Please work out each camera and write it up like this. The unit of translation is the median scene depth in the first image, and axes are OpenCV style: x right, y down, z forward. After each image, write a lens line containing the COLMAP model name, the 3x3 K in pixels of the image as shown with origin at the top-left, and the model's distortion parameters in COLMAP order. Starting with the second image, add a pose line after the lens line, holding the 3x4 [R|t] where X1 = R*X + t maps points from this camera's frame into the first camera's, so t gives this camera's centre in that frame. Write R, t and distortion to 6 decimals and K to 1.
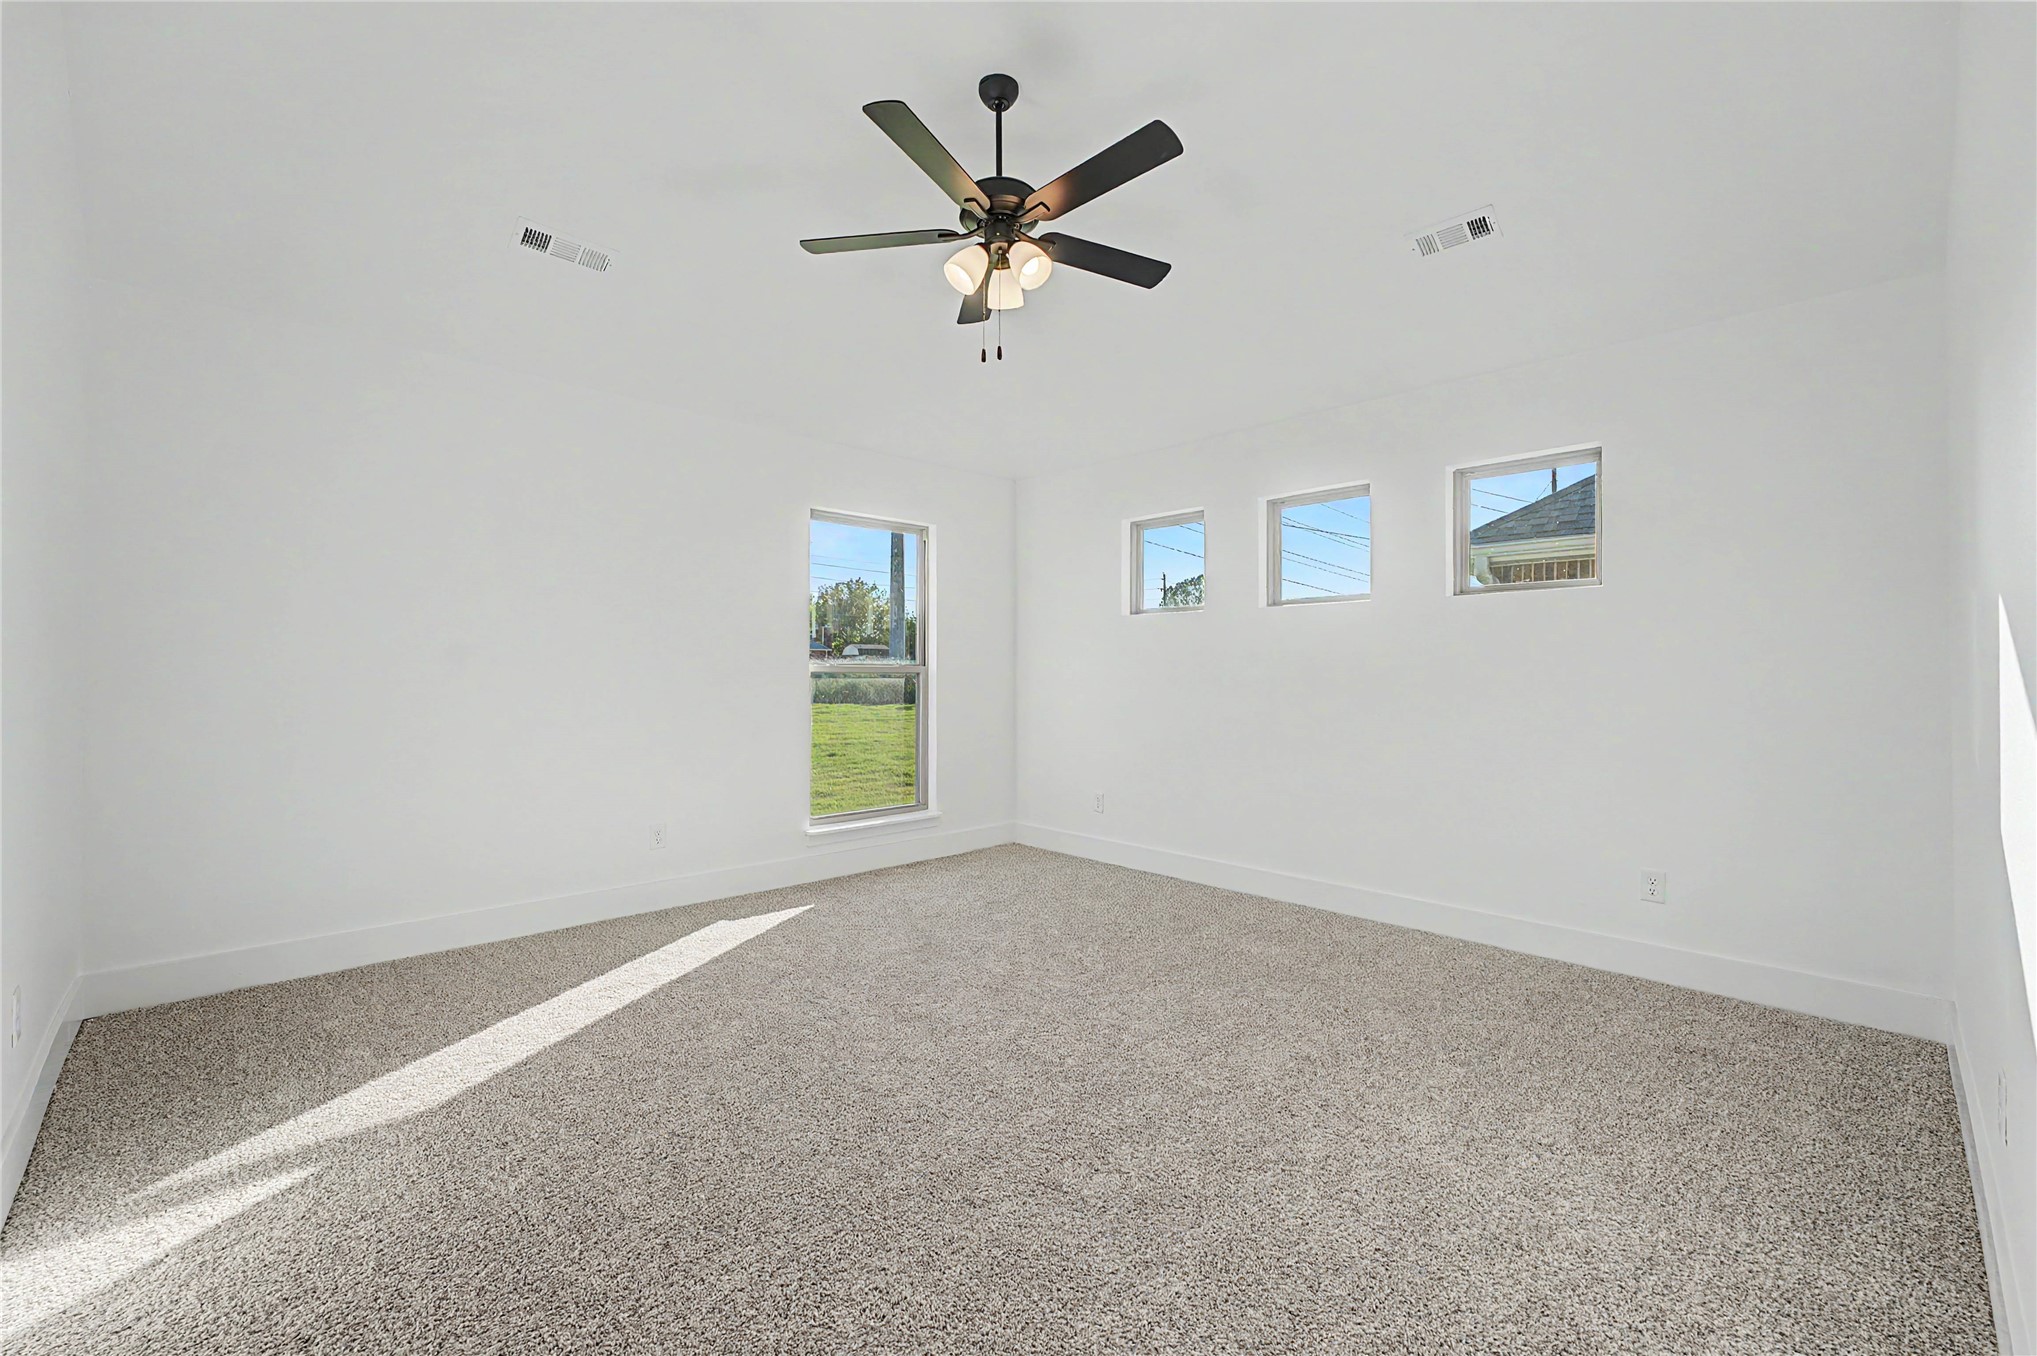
lens RADIAL K [[844.6, 0, 1022.8], [0, 844.6, 670.5], [0, 0, 1]] dist [0.003435, 0.000004]
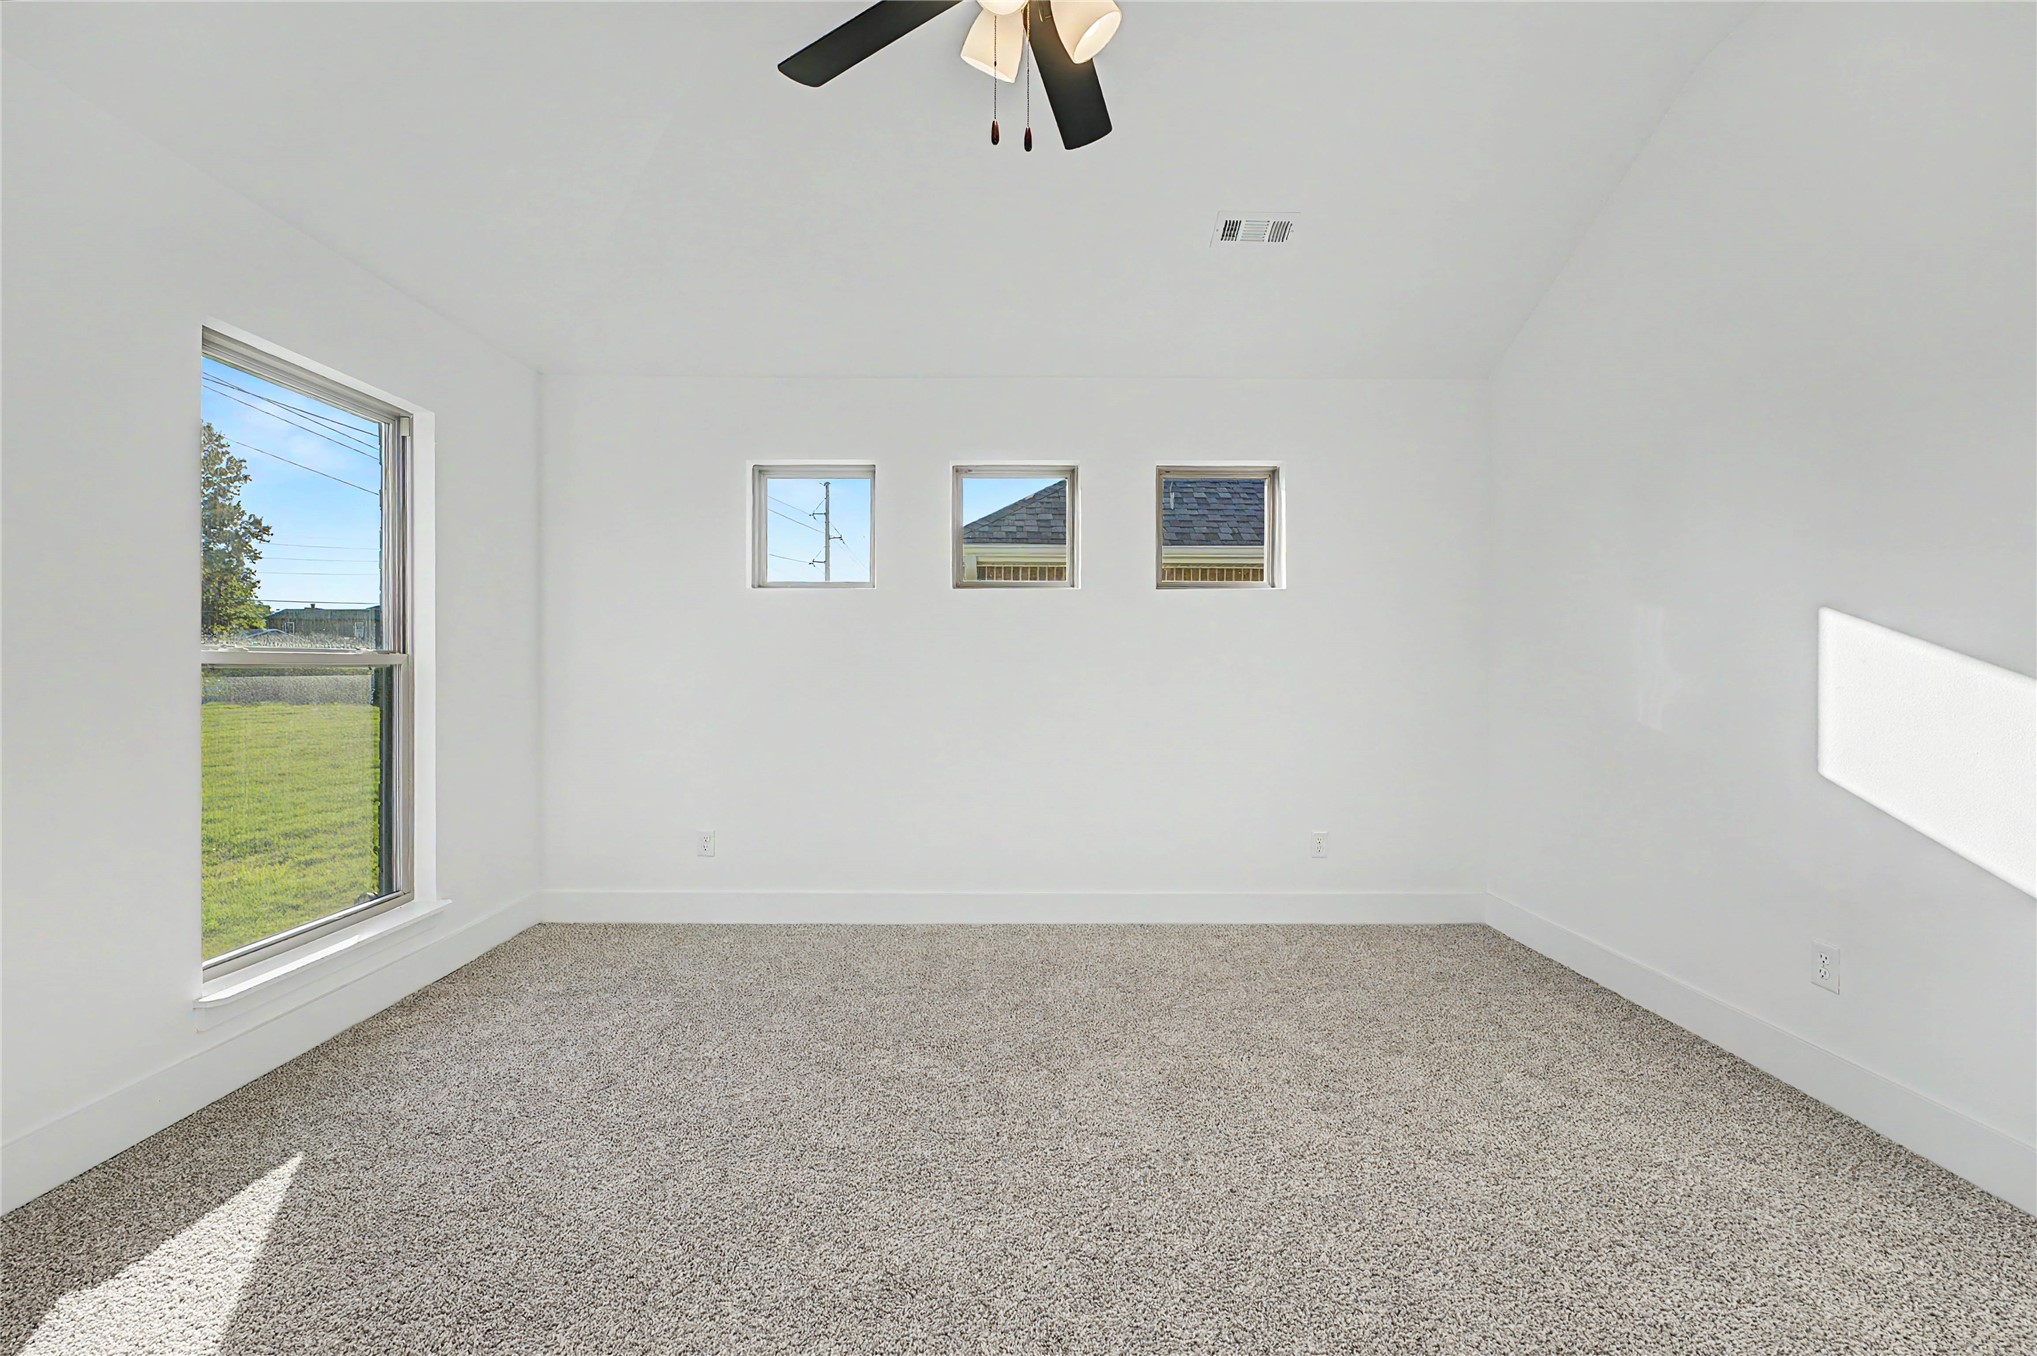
lens RADIAL K [[844.6, 0, 1019.9], [0, 844.6, 680.1], [0, 0, 1]] dist [0.003435, 0.000004]
pose [[0.685758, -0.013590, 0.727703, -0.246118], [-0.003621, 0.999750, 0.022083, -0.001221], [-0.727820, -0.017779, 0.685537, 0.299952]]
